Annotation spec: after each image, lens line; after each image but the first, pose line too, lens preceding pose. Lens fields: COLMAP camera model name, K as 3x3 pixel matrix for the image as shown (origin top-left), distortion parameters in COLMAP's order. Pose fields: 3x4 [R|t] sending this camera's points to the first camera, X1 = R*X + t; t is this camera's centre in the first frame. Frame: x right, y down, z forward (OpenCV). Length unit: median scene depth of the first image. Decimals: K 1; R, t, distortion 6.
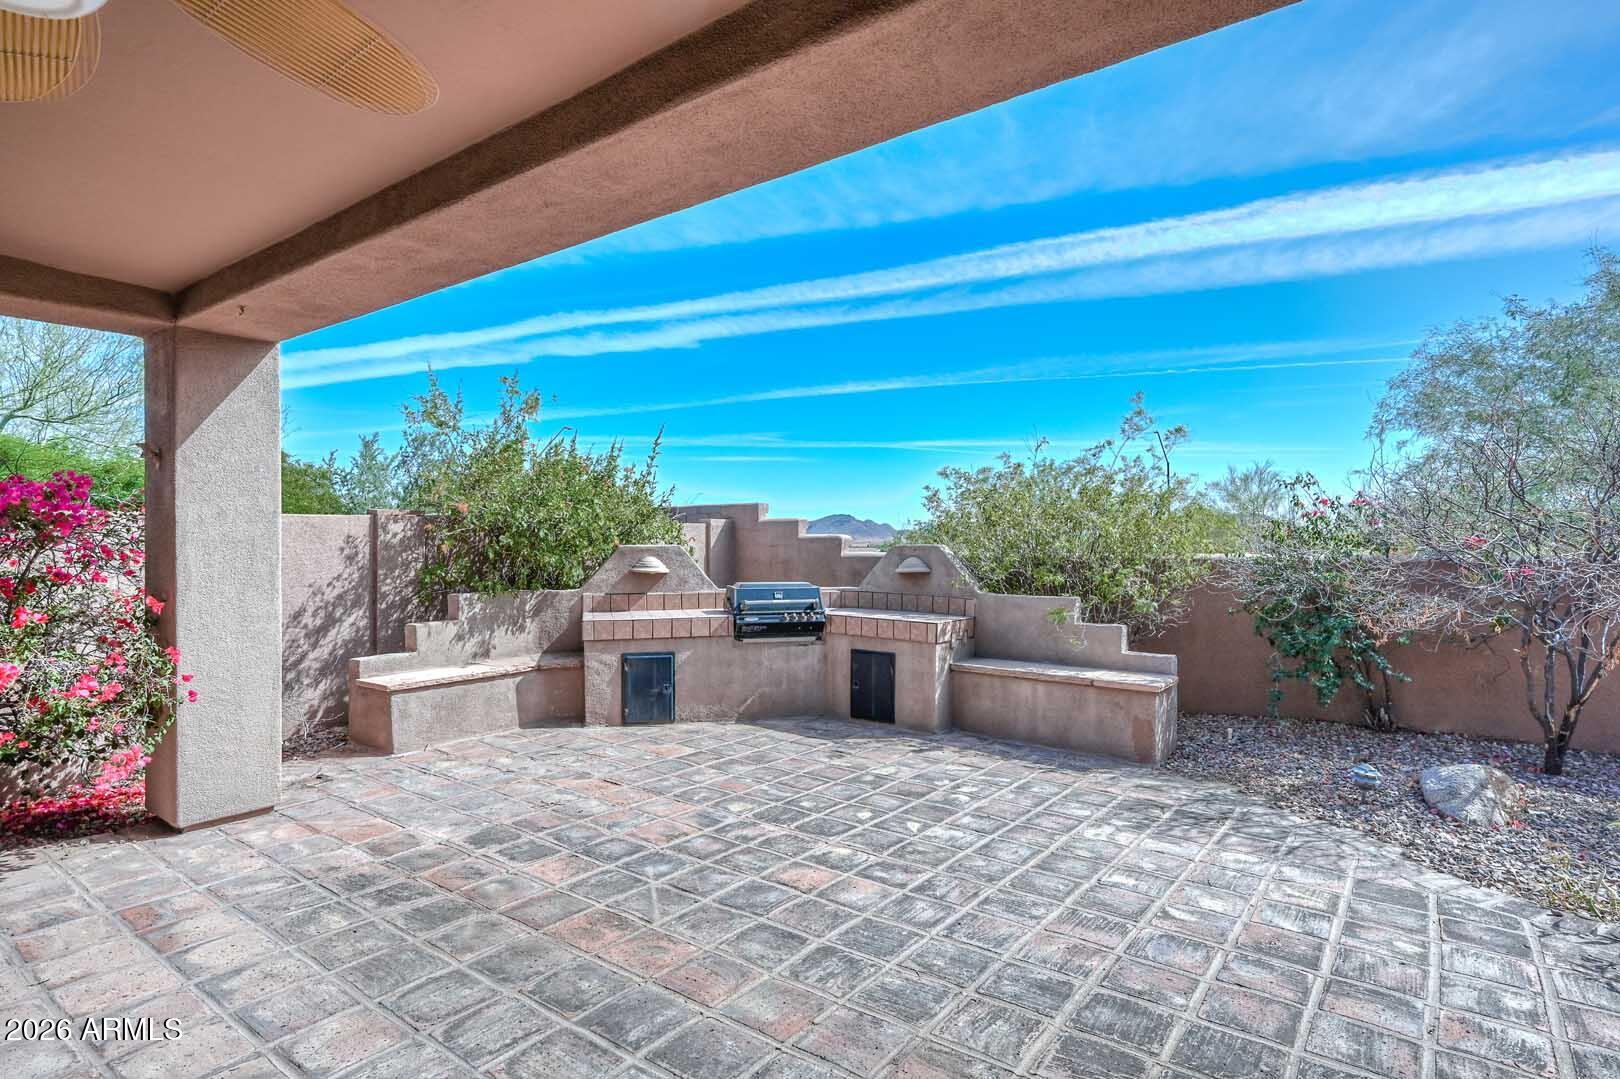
lens RADIAL K [[841.9, 0, 808.8], [0, 841.9, 549.5], [0, 0, 1]] dist [0.017172, -0.001083]
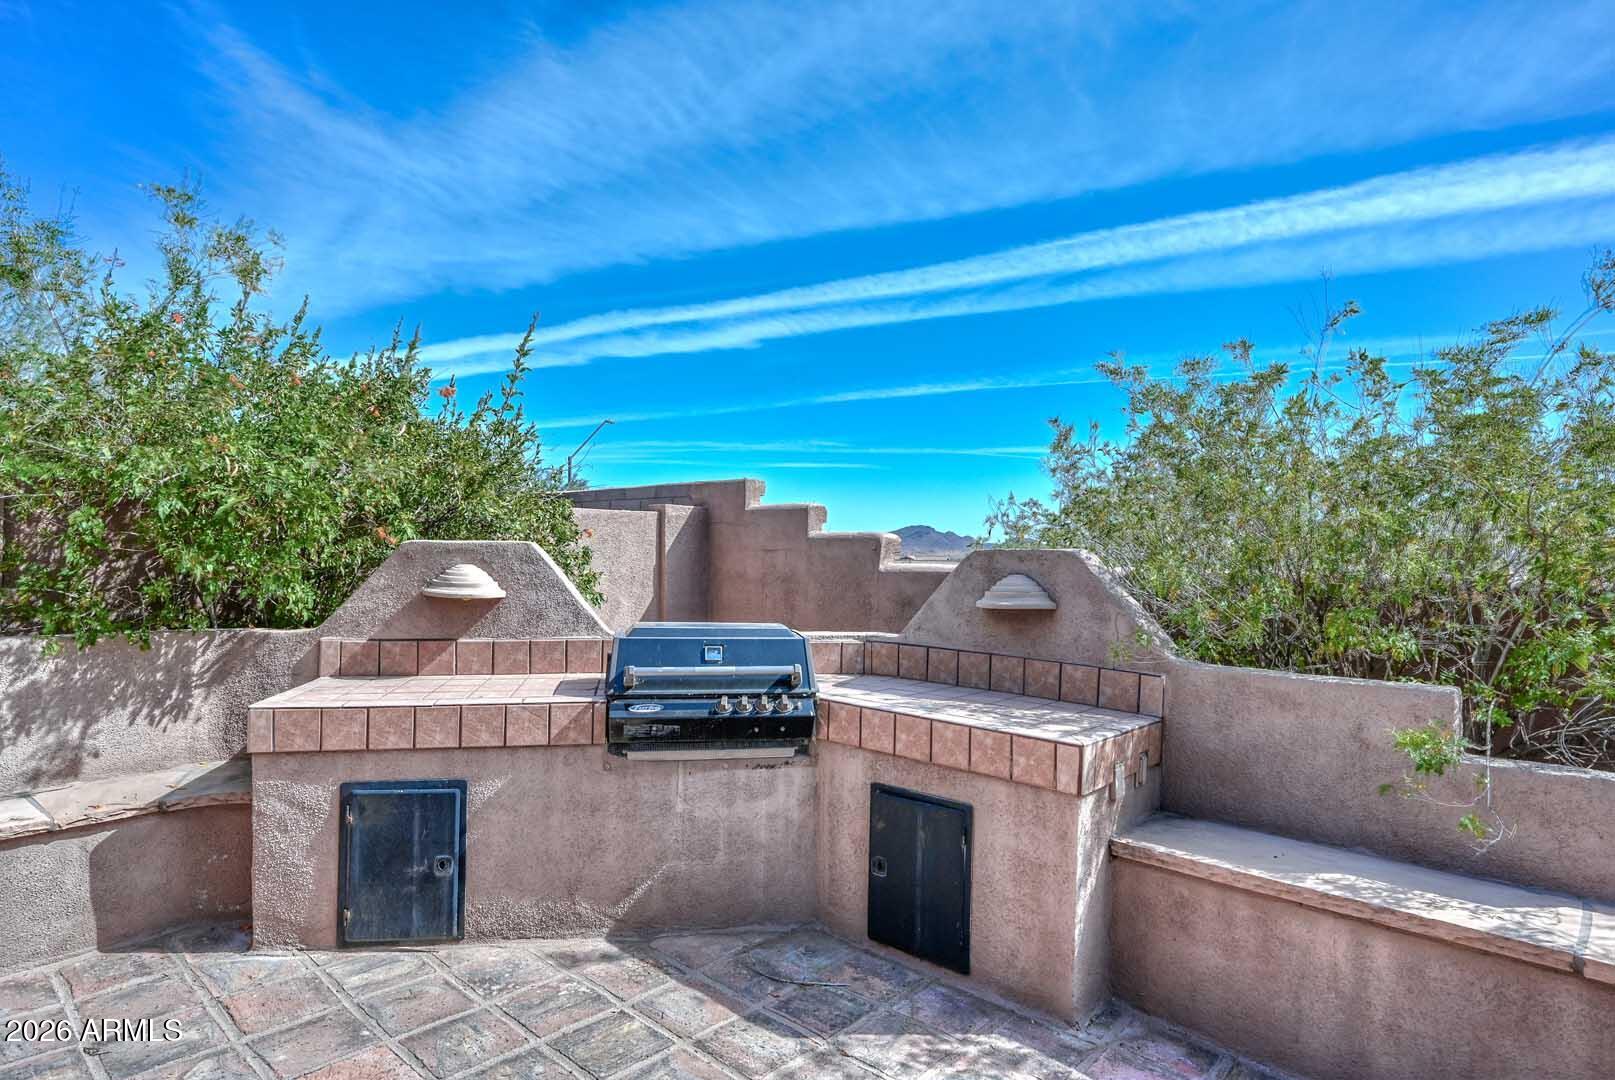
lens RADIAL K [[877.4, 0, 783.8], [0, 877.4, 527.2], [0, 0, 1]] dist [-0.007976, 0.003836]
pose [[0.995020, 0.013195, -0.098797, 0.050056], [-0.016775, 0.999229, -0.035493, 0.002085], [0.098253, 0.036973, 0.994474, 0.551873]]
